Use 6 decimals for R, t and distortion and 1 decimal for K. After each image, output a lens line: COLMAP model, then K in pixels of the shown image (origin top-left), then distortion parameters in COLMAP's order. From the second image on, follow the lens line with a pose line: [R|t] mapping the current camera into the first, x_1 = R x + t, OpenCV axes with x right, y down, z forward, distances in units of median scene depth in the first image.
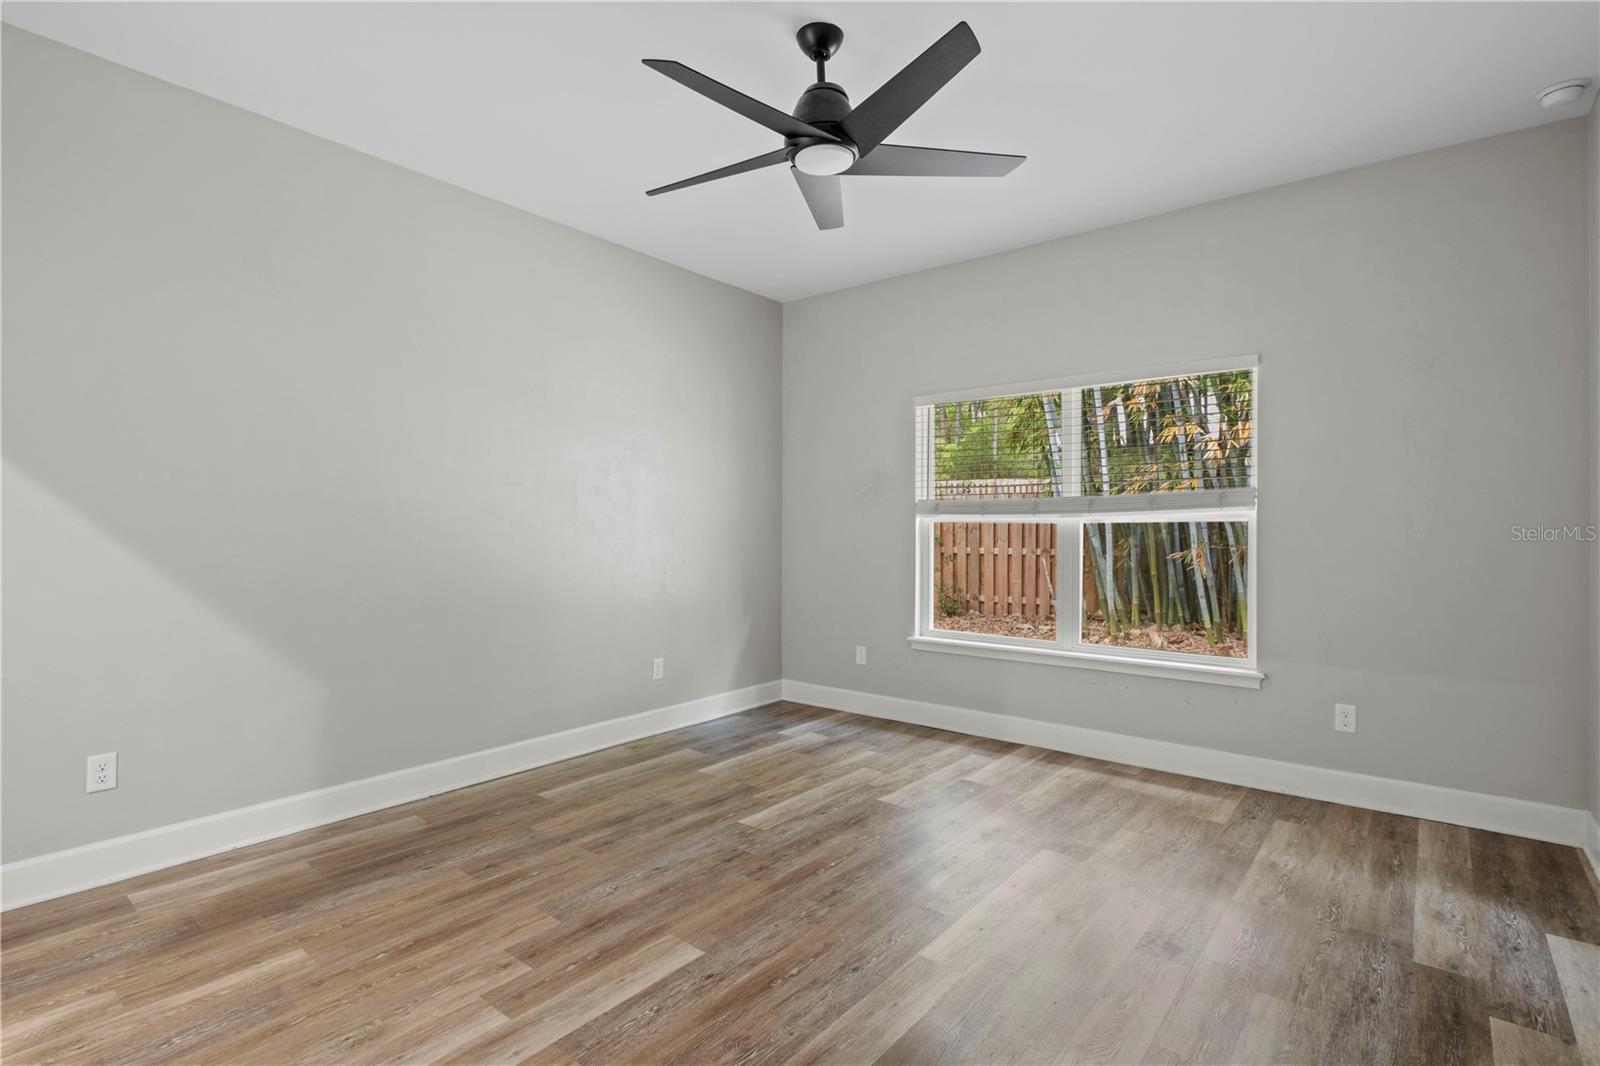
lens RADIAL K [[779.1, 0, 796.4], [0, 779.1, 529.4], [0, 0, 1]] dist [-0.001435, -0.002840]
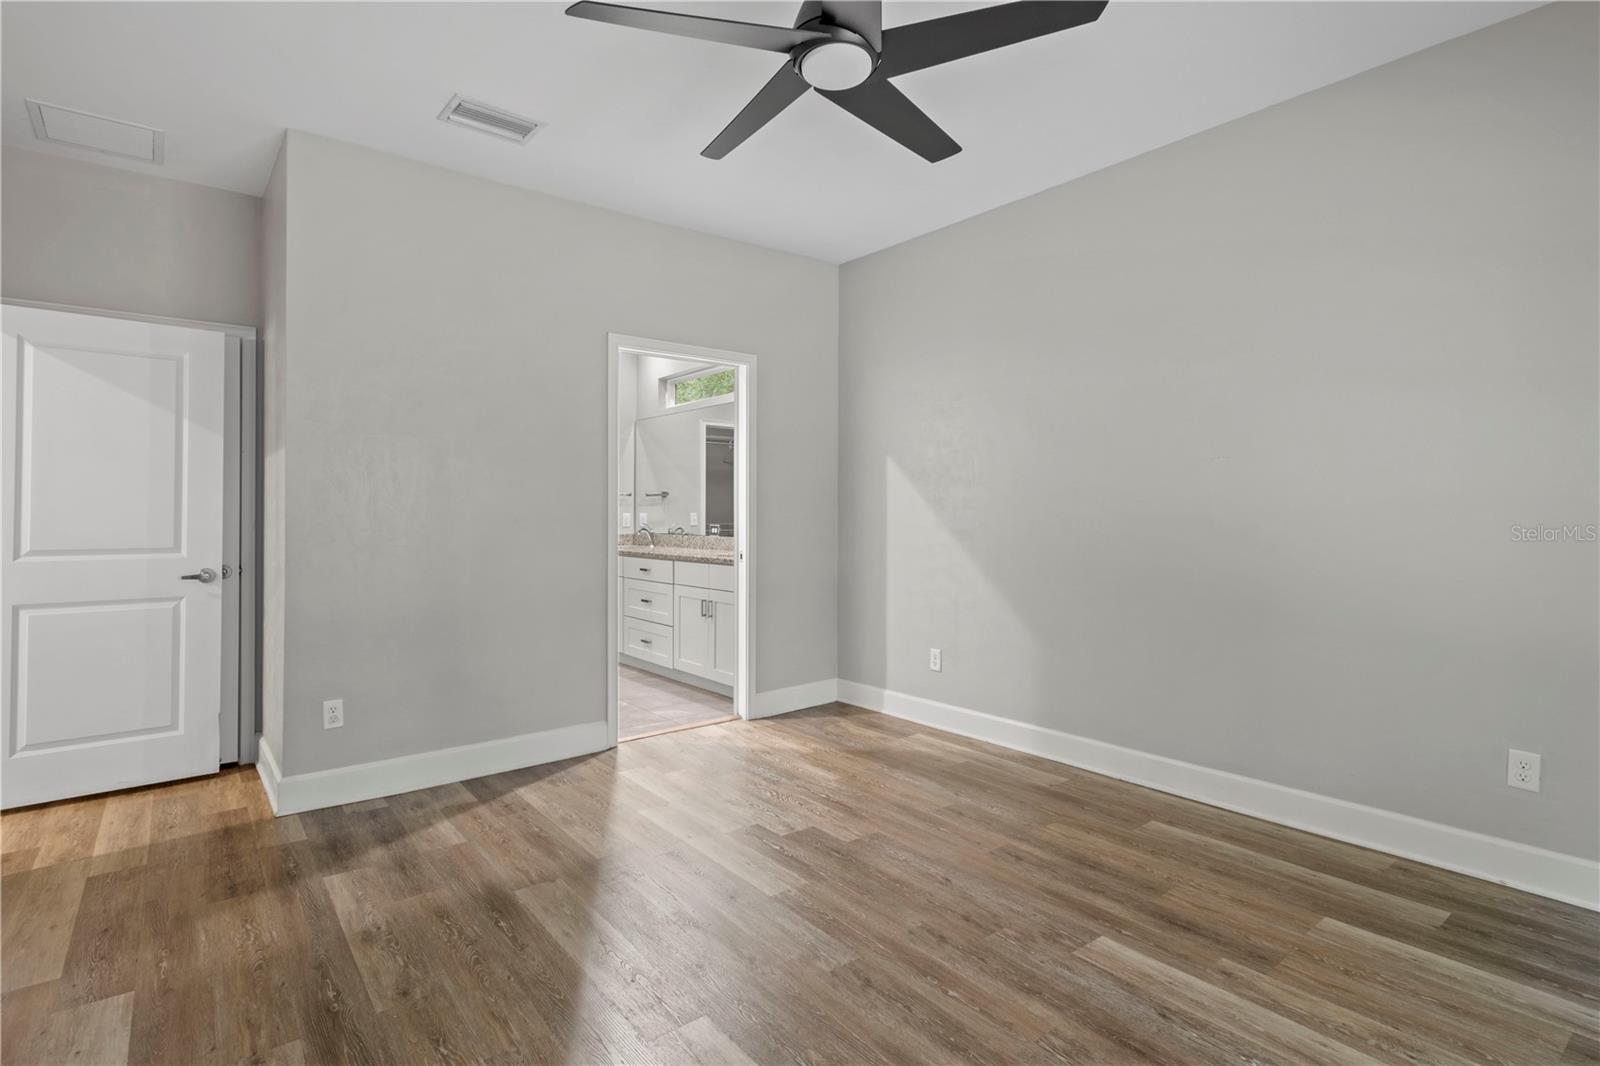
lens RADIAL K [[779.1, 0, 784.7], [0, 779.1, 499.9], [0, 0, 1]] dist [-0.001435, -0.002840]
pose [[-0.223079, -0.016627, -0.974658, 0.650273], [-0.004338, 0.999862, -0.016064, 0.001751], [0.974791, 0.000644, -0.223121, 0.860407]]
